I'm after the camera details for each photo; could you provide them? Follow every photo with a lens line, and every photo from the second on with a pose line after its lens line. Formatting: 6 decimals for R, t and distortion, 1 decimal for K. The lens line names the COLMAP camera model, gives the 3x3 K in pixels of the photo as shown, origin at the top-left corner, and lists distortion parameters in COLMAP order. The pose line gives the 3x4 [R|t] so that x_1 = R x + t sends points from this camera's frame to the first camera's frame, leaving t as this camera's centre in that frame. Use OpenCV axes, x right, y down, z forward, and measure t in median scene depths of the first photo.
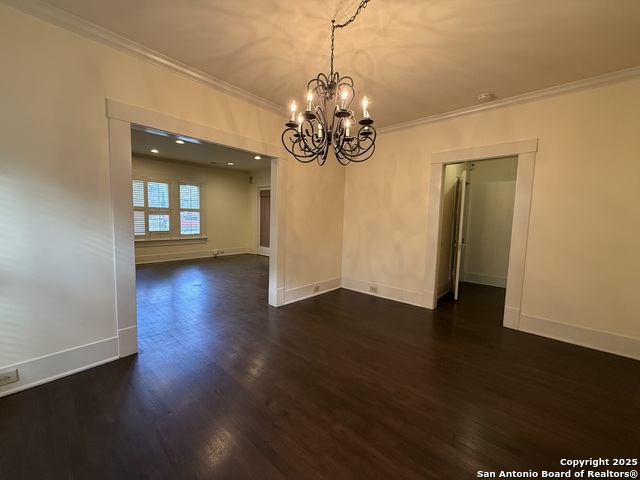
lens RADIAL K [[253.1, 0, 316.6], [0, 253.1, 238.5], [0, 0, 1]] dist [-0.001212, 0.000059]
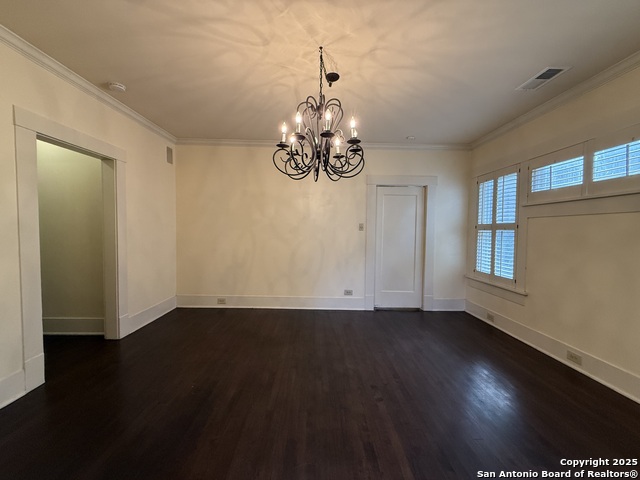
lens RADIAL K [[253.1, 0, 316.6], [0, 253.1, 238.5], [0, 0, 1]] dist [-0.001212, 0.000059]
pose [[-0.679179, -0.046886, 0.732473, -0.453241], [0.042360, 0.993790, 0.102891, -0.097962], [-0.732749, 0.100909, -0.672976, 1.101096]]
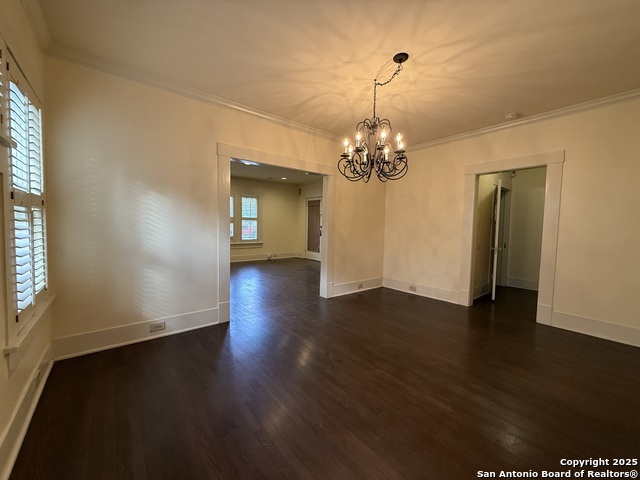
lens RADIAL K [[253.1, 0, 316.6], [0, 253.1, 238.5], [0, 0, 1]] dist [-0.001212, 0.000059]
pose [[0.986894, 0.003124, -0.161342, -0.015504], [-0.008623, 0.999405, -0.033394, 0.034737], [0.161141, 0.034348, 0.986333, -0.237516]]
